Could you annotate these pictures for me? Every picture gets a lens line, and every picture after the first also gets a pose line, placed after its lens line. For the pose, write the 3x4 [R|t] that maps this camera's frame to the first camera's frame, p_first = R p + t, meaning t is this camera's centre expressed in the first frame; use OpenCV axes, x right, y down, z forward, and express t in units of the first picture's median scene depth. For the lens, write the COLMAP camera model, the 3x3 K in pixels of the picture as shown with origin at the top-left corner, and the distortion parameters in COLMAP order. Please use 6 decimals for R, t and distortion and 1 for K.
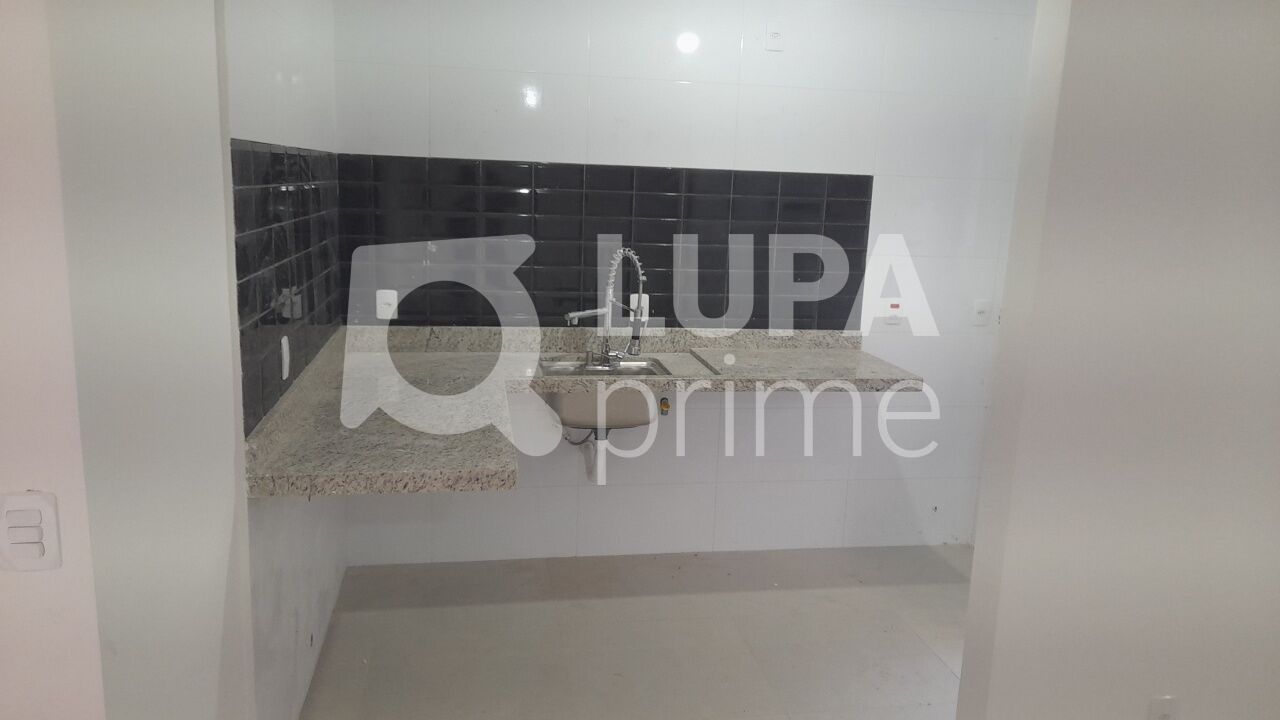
lens RADIAL K [[921.1, 0, 640.0], [0, 921.1, 360.0], [0, 0, 1]] dist [-0.003829, -0.002677]
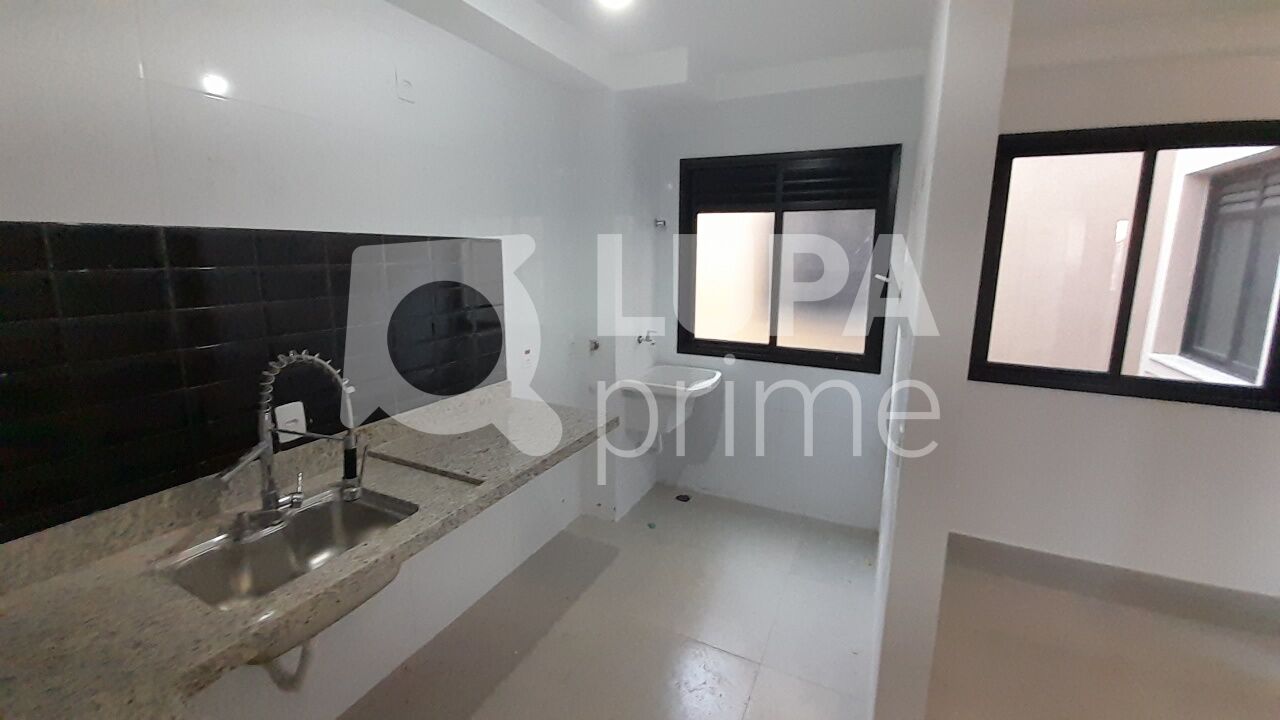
lens RADIAL K [[506.8, 0, 637.9], [0, 506.8, 331.7], [0, 0, 1]] dist [-0.000694, -0.000095]
pose [[0.585838, -0.156372, 0.795199, -0.151233], [0.167058, 0.983437, 0.070313, -0.110458], [-0.793023, 0.091653, 0.602258, 0.530109]]
